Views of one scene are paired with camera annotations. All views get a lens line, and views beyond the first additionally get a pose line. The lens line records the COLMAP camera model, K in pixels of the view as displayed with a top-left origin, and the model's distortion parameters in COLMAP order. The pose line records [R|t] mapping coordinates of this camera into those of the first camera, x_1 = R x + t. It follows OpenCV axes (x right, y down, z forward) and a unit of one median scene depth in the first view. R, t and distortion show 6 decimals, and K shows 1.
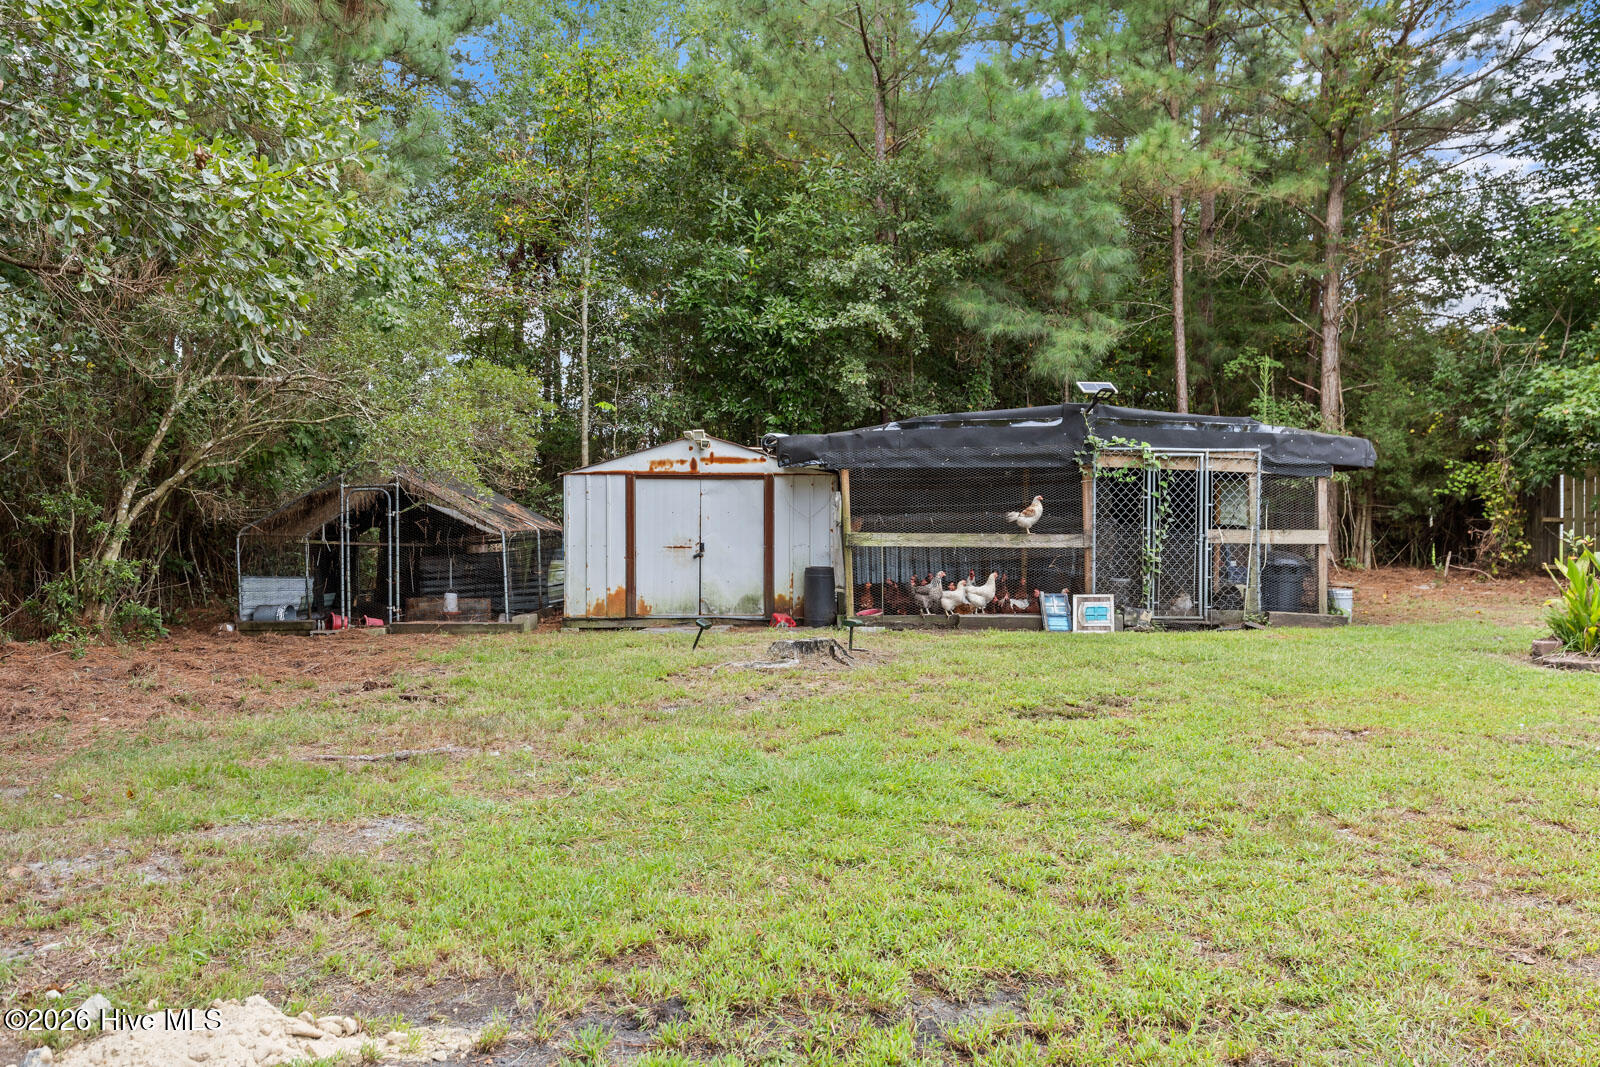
lens RADIAL K [[1402.1, 0, 798.1], [0, 1402.1, 531.3], [0, 0, 1]] dist [0.016607, 0.002295]
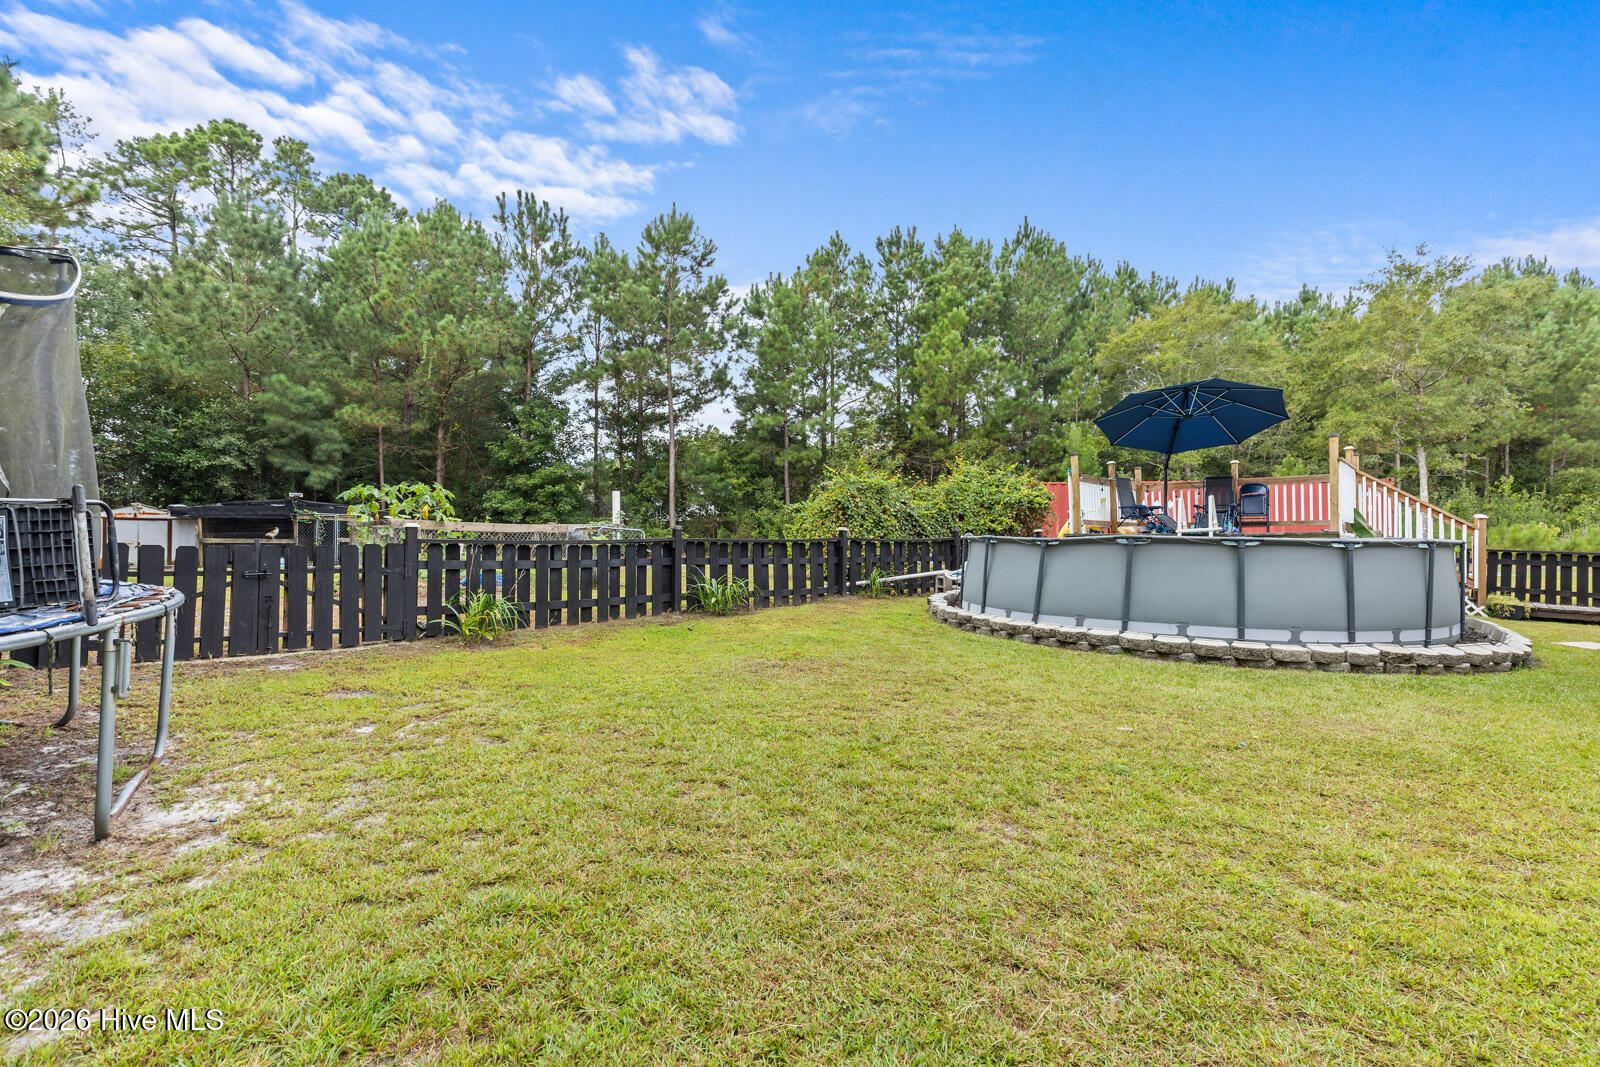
lens RADIAL K [[723.7, 0, 808.1], [0, 723.7, 538.6], [0, 0, 1]] dist [0.000687, -0.000002]
pose [[0.811718, 0.002505, 0.584044, 0.141697], [0.007535, 0.999863, -0.014760, 0.026010], [-0.584001, 0.016381, 0.811588, -0.796924]]
